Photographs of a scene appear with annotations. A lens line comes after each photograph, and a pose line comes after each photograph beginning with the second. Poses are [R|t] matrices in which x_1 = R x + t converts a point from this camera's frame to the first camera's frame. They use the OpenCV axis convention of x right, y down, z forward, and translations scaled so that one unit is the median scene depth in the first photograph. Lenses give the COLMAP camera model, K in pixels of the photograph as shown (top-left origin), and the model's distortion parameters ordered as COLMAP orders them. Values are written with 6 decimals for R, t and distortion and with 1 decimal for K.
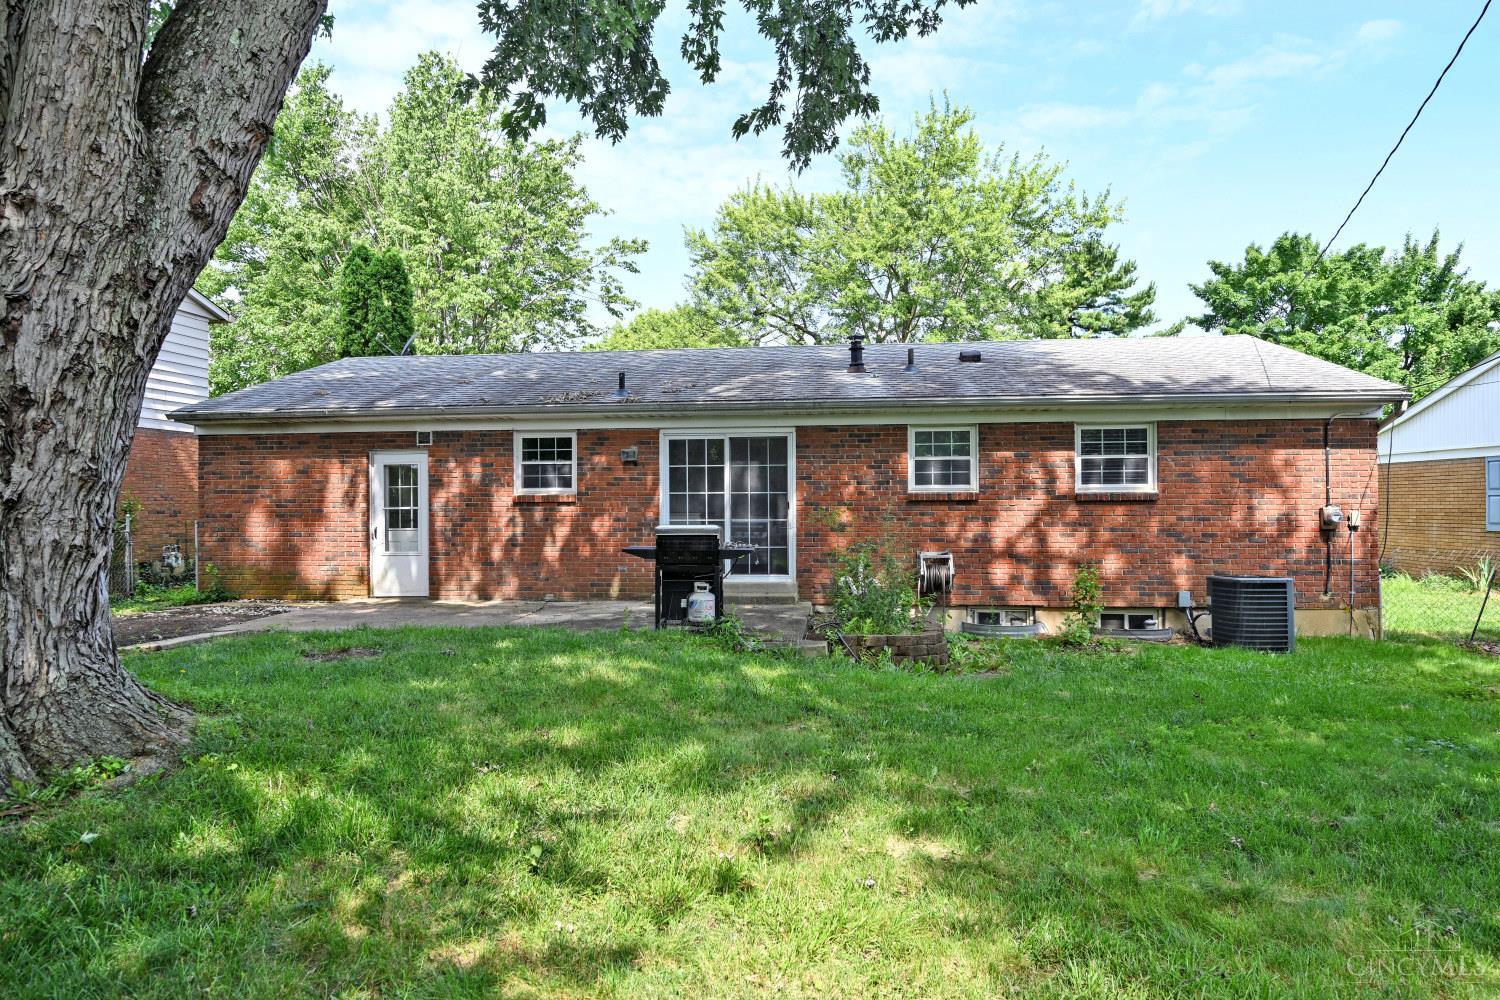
lens RADIAL K [[892.7, 0, 747.4], [0, 892.7, 499.6], [0, 0, 1]] dist [0.005938, -0.001061]
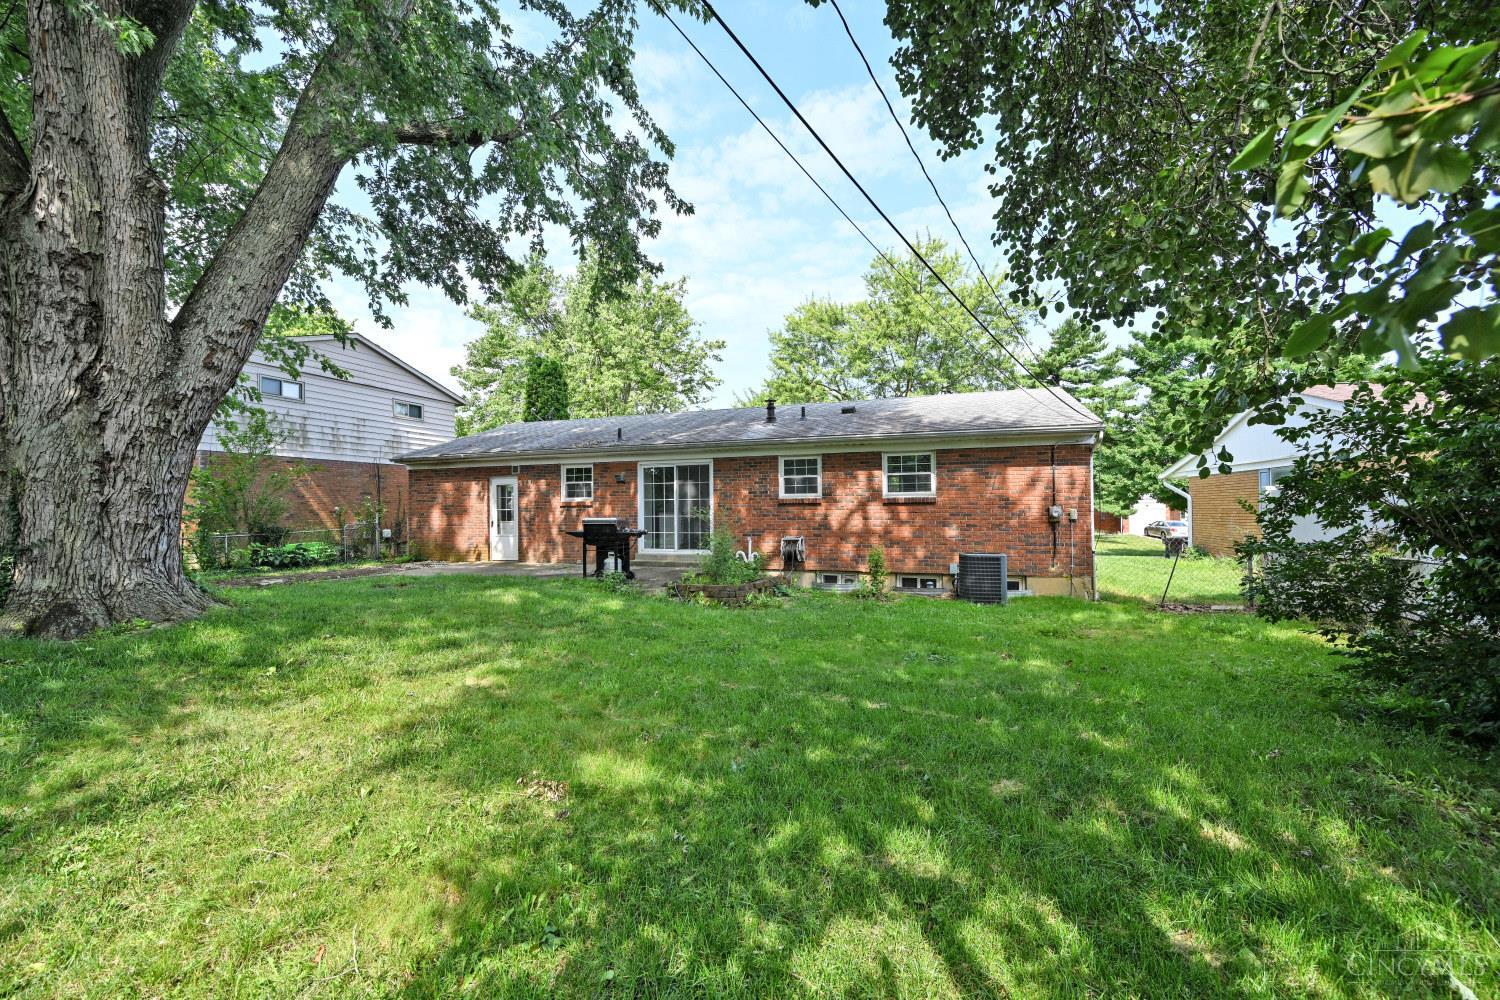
lens RADIAL K [[591.5, 0, 753.7], [0, 591.5, 504.8], [0, 0, 1]] dist [0.000415, -0.000370]
pose [[0.978414, -0.004098, -0.206611, 0.347978], [0.003907, 0.999991, -0.001335, 0.004558], [0.206615, 0.000499, 0.978422, -0.035915]]
